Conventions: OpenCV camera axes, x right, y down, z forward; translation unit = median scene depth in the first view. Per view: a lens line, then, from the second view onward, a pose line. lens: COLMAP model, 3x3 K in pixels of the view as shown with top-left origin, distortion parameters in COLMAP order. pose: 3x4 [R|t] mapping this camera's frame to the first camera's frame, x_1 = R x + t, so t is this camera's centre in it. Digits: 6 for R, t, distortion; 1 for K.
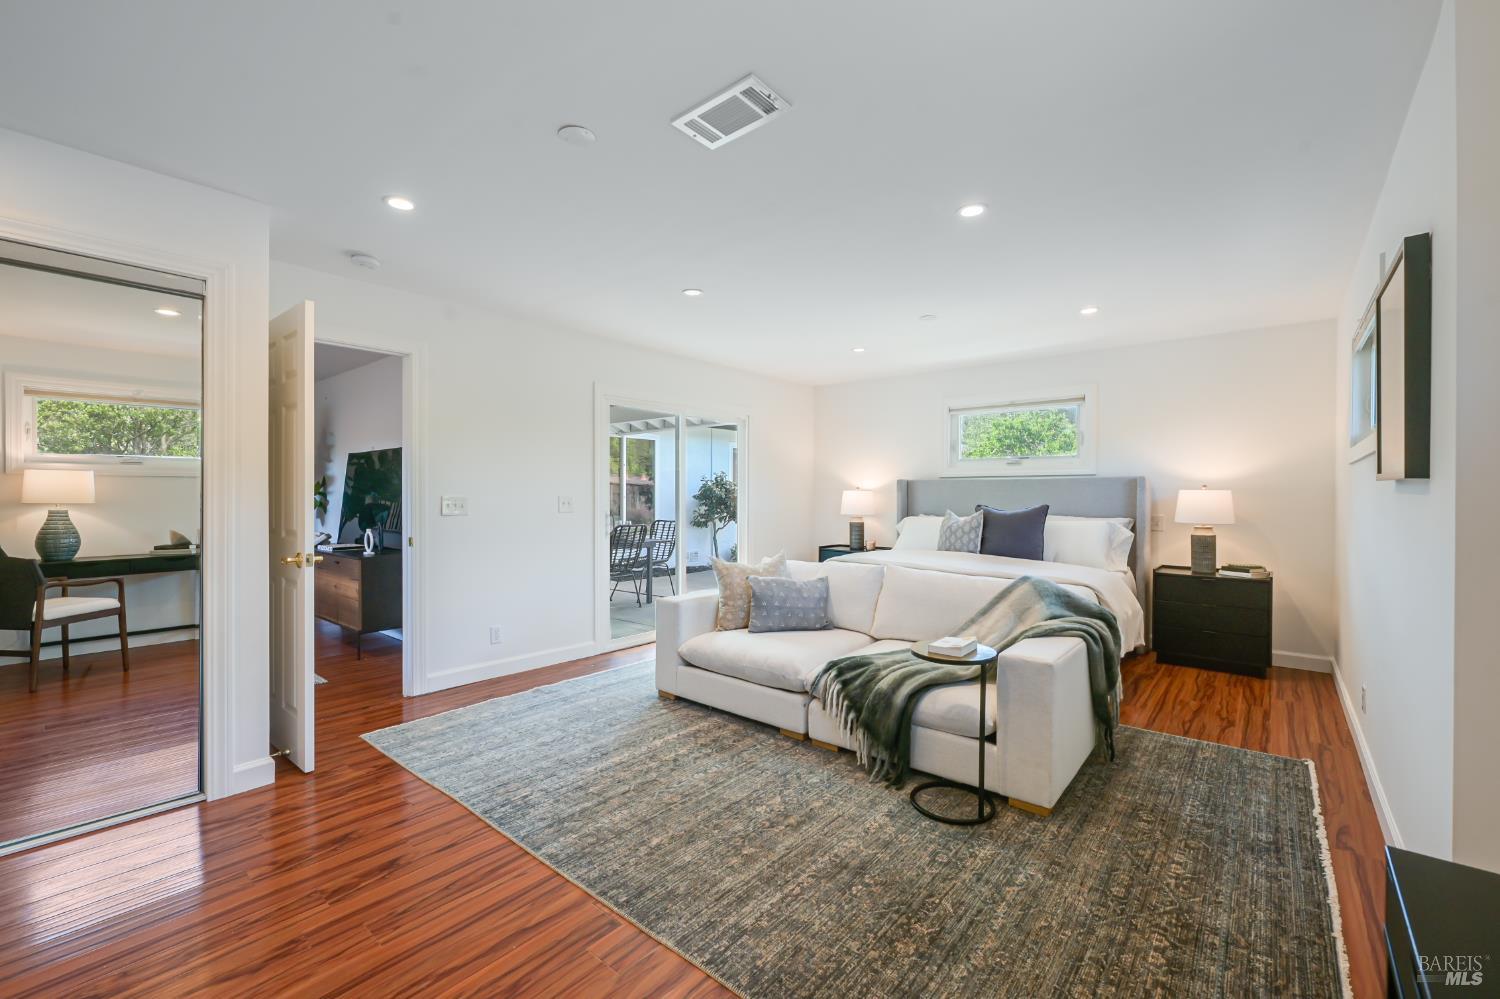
lens RADIAL K [[623.3, 0, 741.9], [0, 623.3, 499.2], [0, 0, 1]] dist [-0.001206, 0.000068]
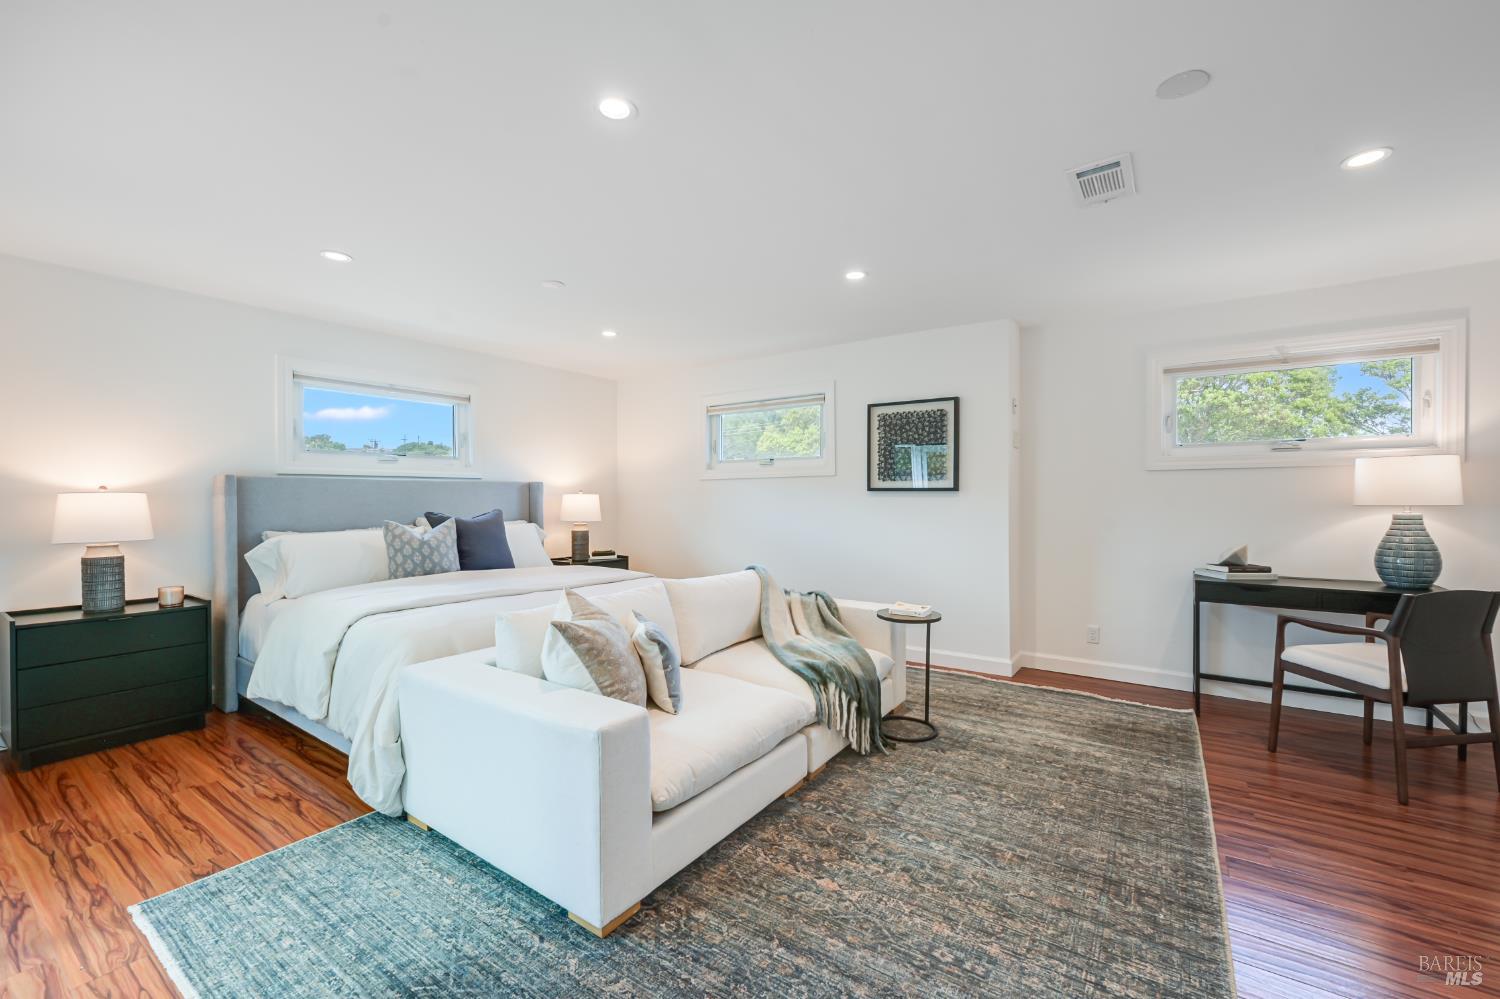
lens RADIAL K [[600.0, 0, 740.7], [0, 600.0, 501.4], [0, 0, 1]] dist [0.000632, -0.000500]
pose [[-0.089464, -0.007484, 0.995962, -0.596322], [0.011041, 0.999903, 0.008505, -0.009304], [-0.995929, 0.011757, -0.089373, 0.961441]]
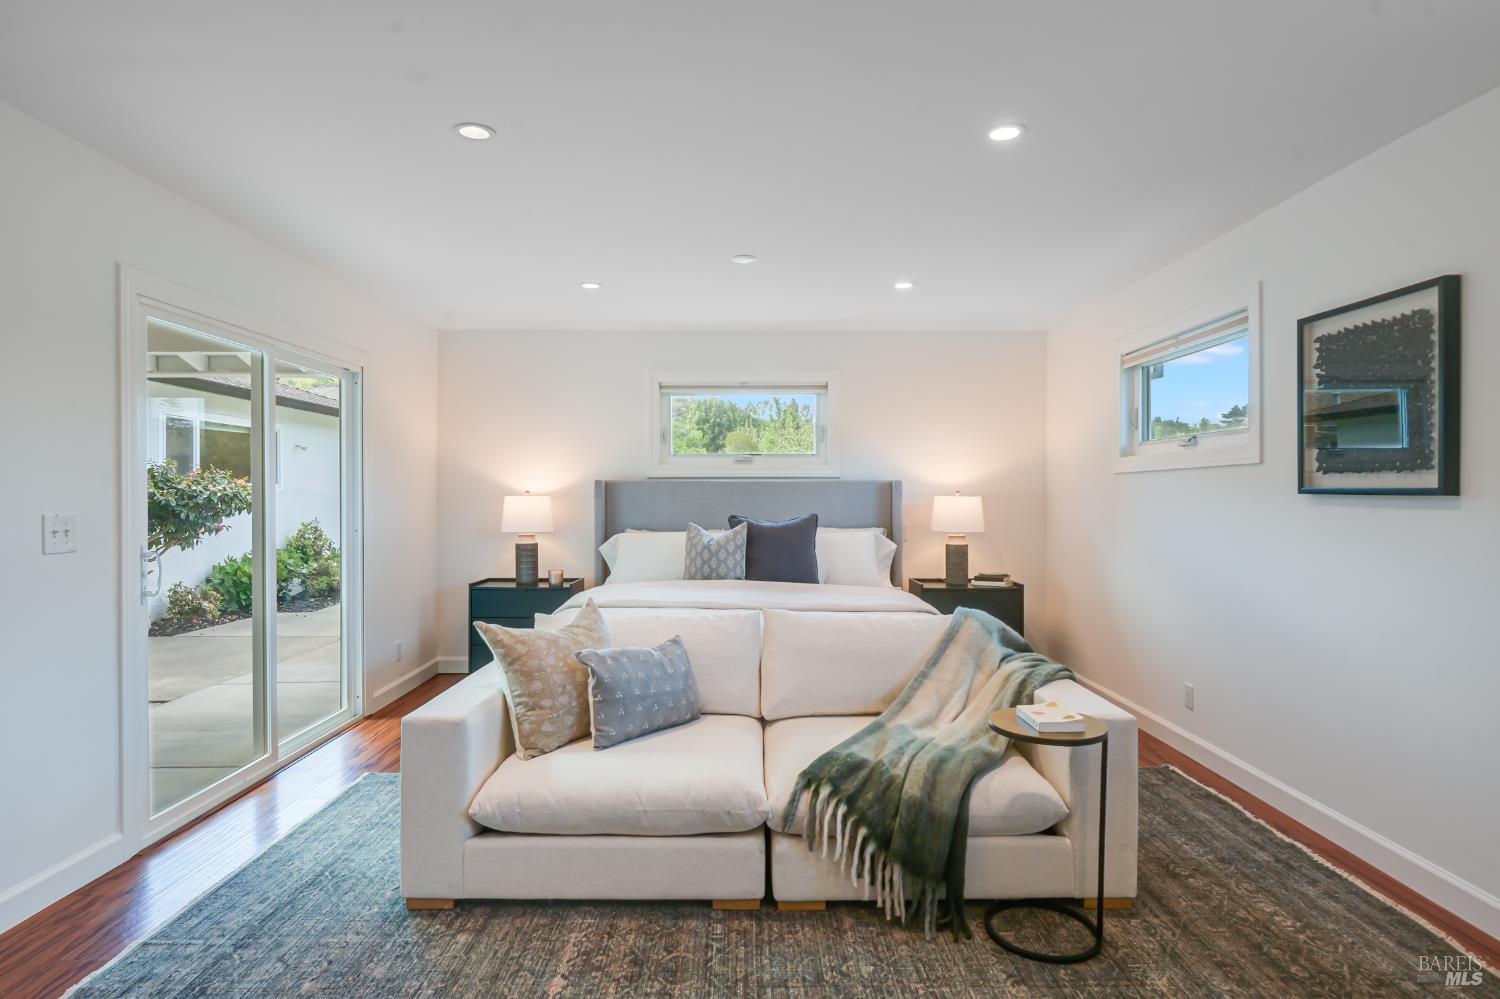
lens RADIAL K [[825.1, 0, 752.7], [0, 825.1, 498.9], [0, 0, 1]] dist [-0.000084, -0.001233]
pose [[0.758627, -0.006445, 0.651493, -0.364620], [0.007302, 0.999972, 0.001391, -0.017400], [-0.651484, 0.003702, 0.758653, 0.317459]]
